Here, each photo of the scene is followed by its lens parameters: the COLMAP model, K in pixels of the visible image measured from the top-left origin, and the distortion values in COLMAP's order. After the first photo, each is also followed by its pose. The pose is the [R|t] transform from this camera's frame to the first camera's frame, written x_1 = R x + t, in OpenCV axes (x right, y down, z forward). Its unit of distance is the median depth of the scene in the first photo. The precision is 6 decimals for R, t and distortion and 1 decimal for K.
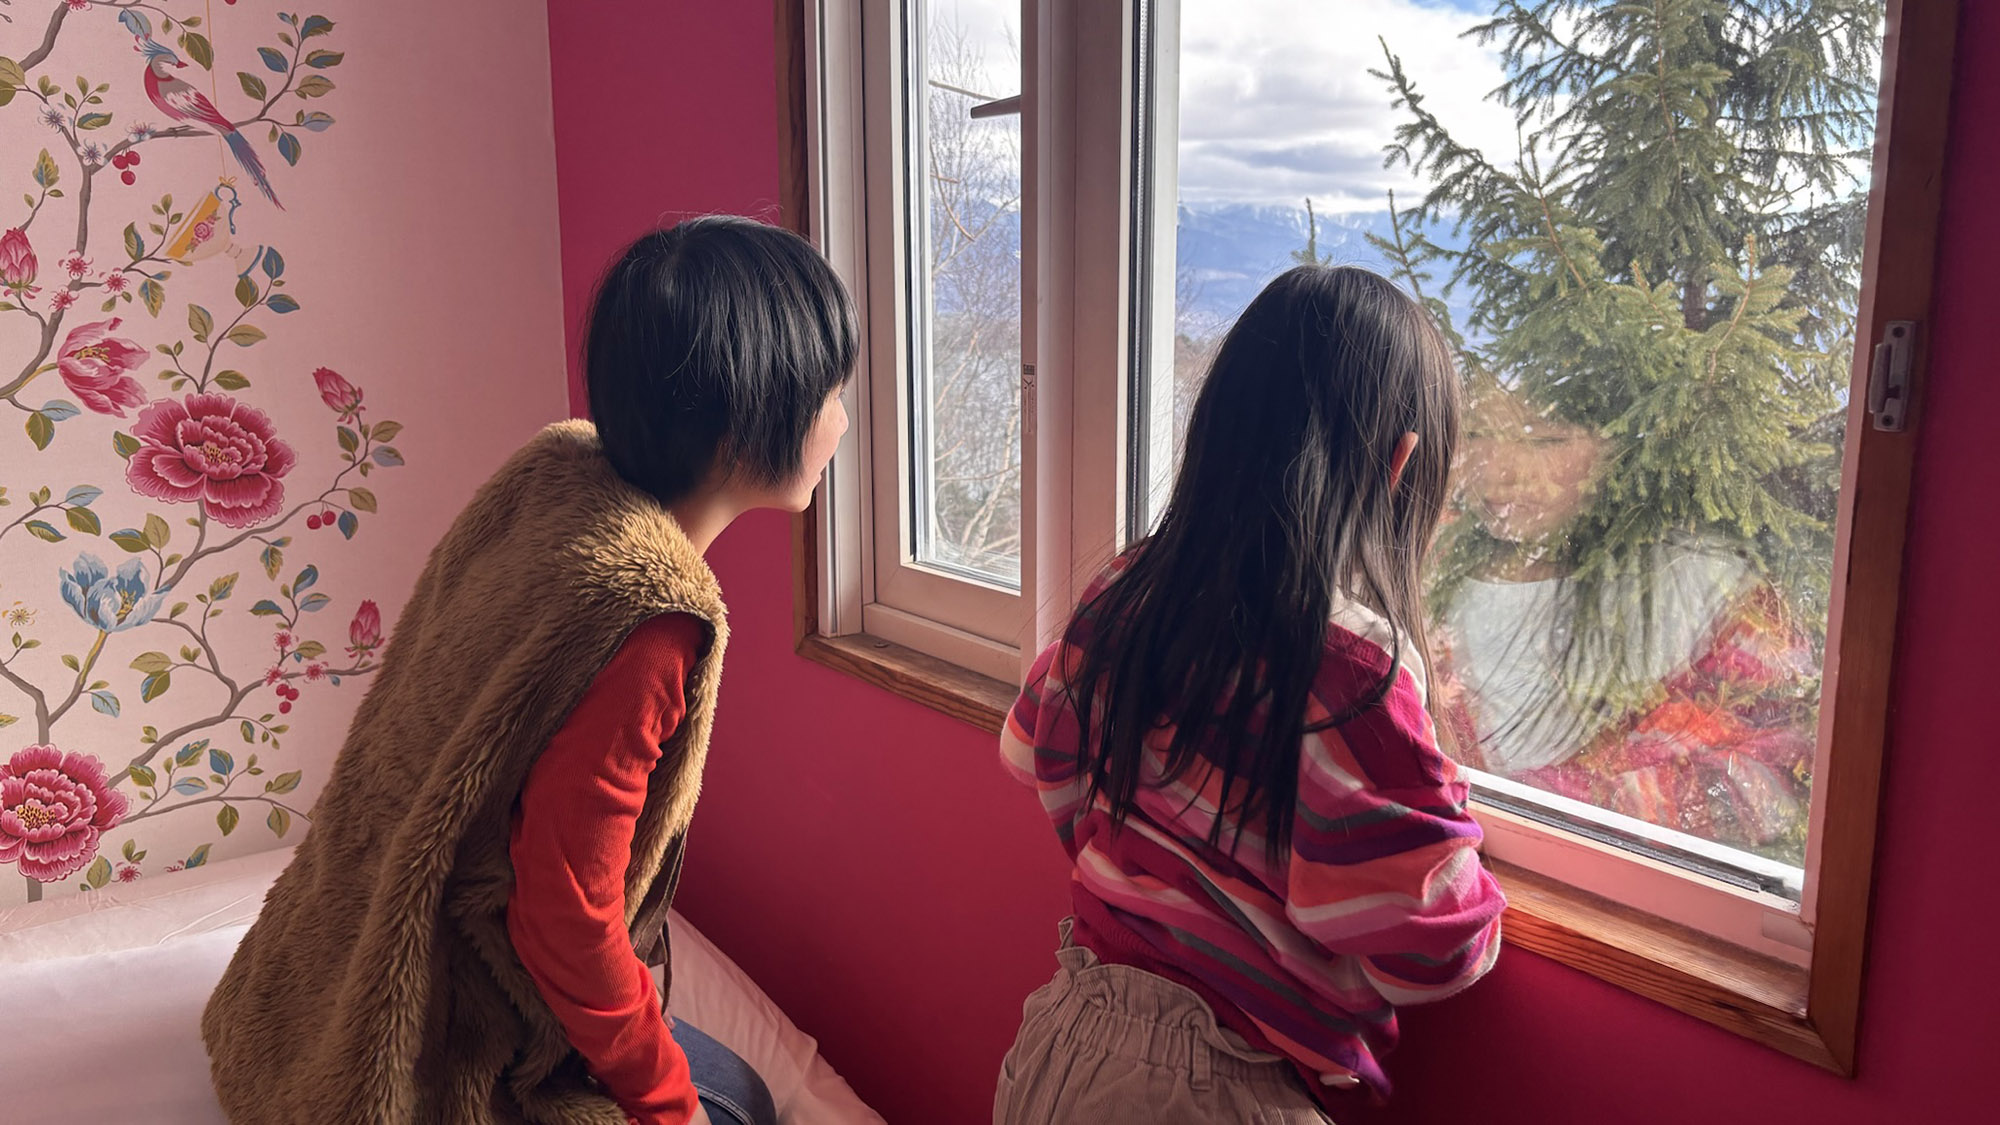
lens RADIAL K [[1553.9, 0, 991.5], [0, 1553.9, 556.8], [0, 0, 1]] dist [0.040180, -0.020639]
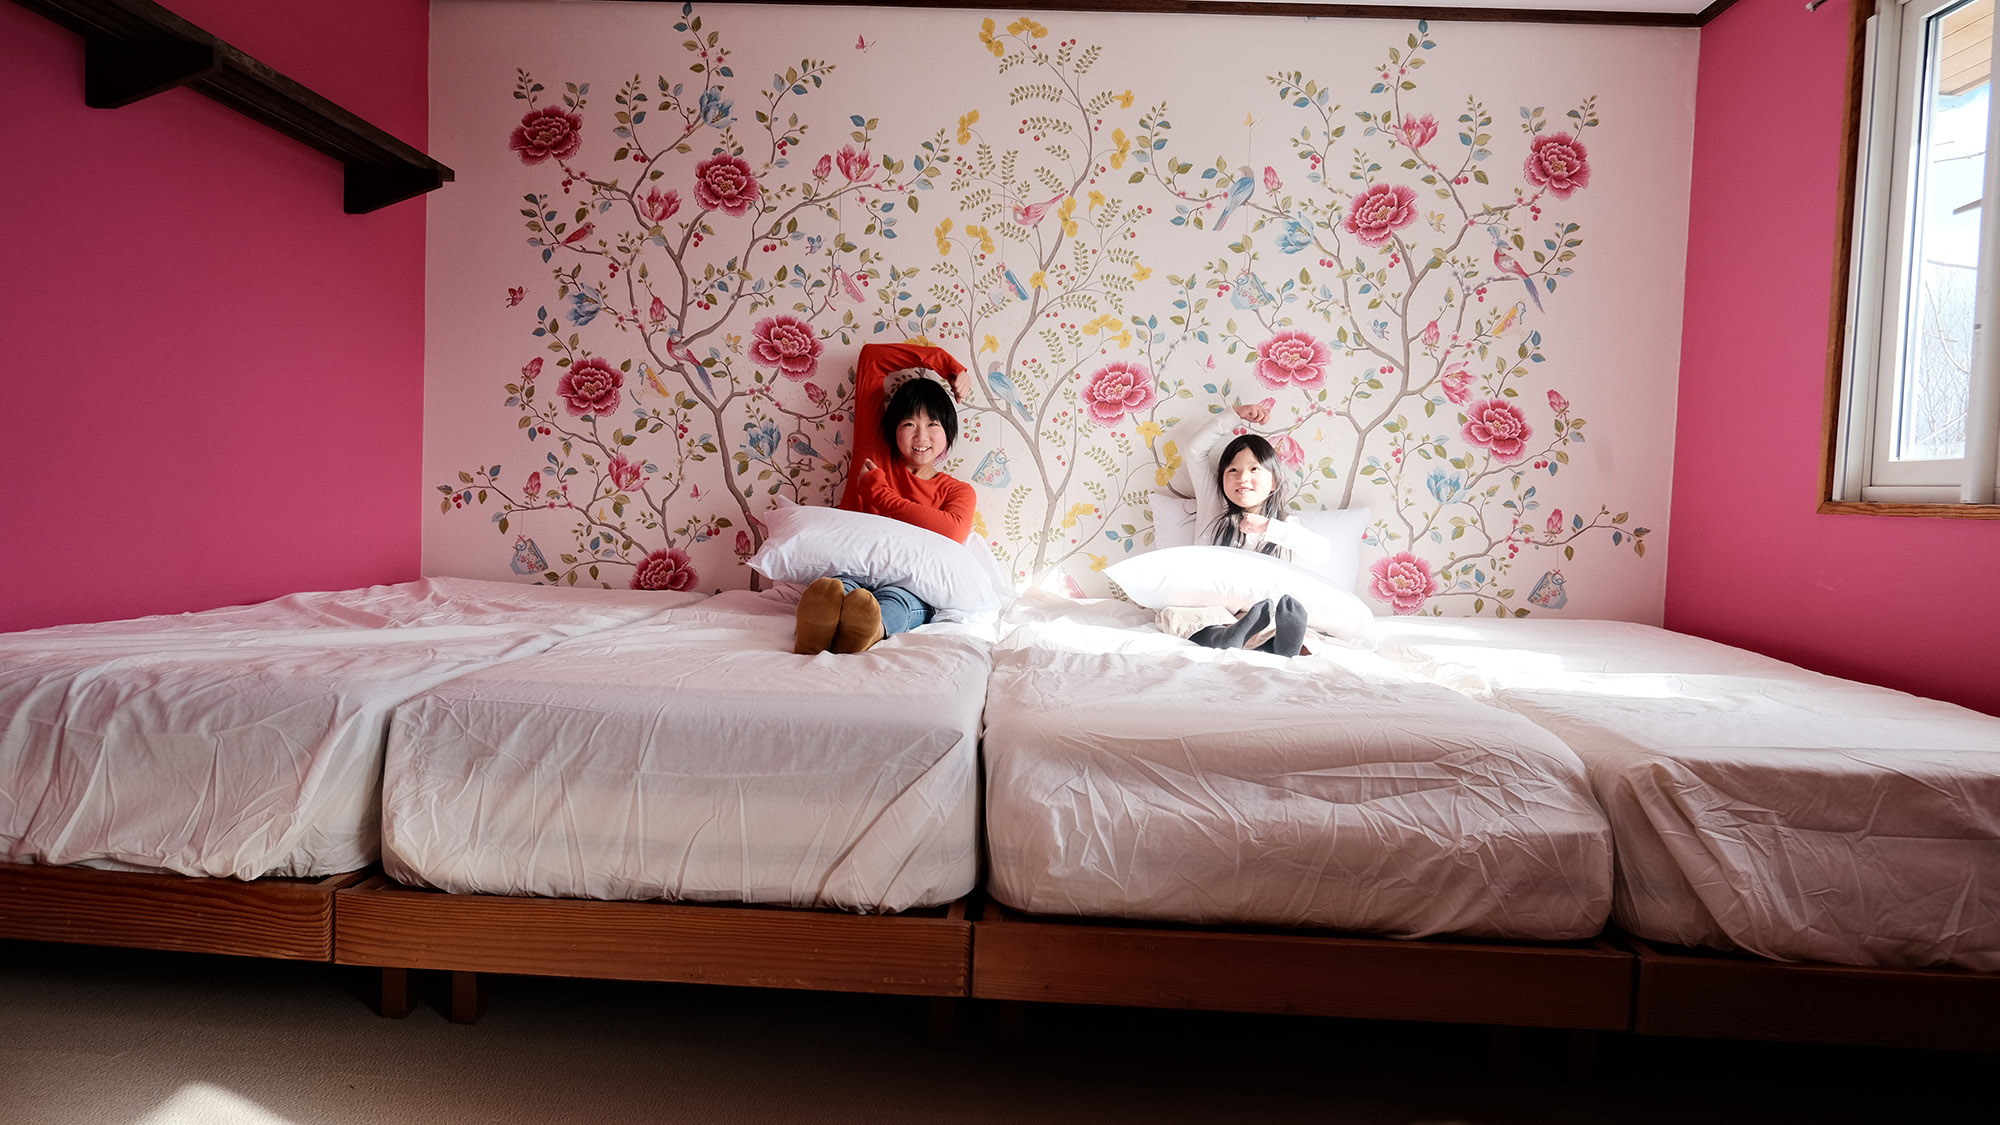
lens RADIAL K [[1239.9, 0, 1014.4], [0, 1239.9, 550.2], [0, 0, 1]] dist [-0.005765, 0.000266]
pose [[0.778536, 0.065017, -0.624223, 0.050635], [-0.150971, 0.984815, -0.085717, 0.347609], [0.609171, 0.160973, 0.776530, -0.682218]]
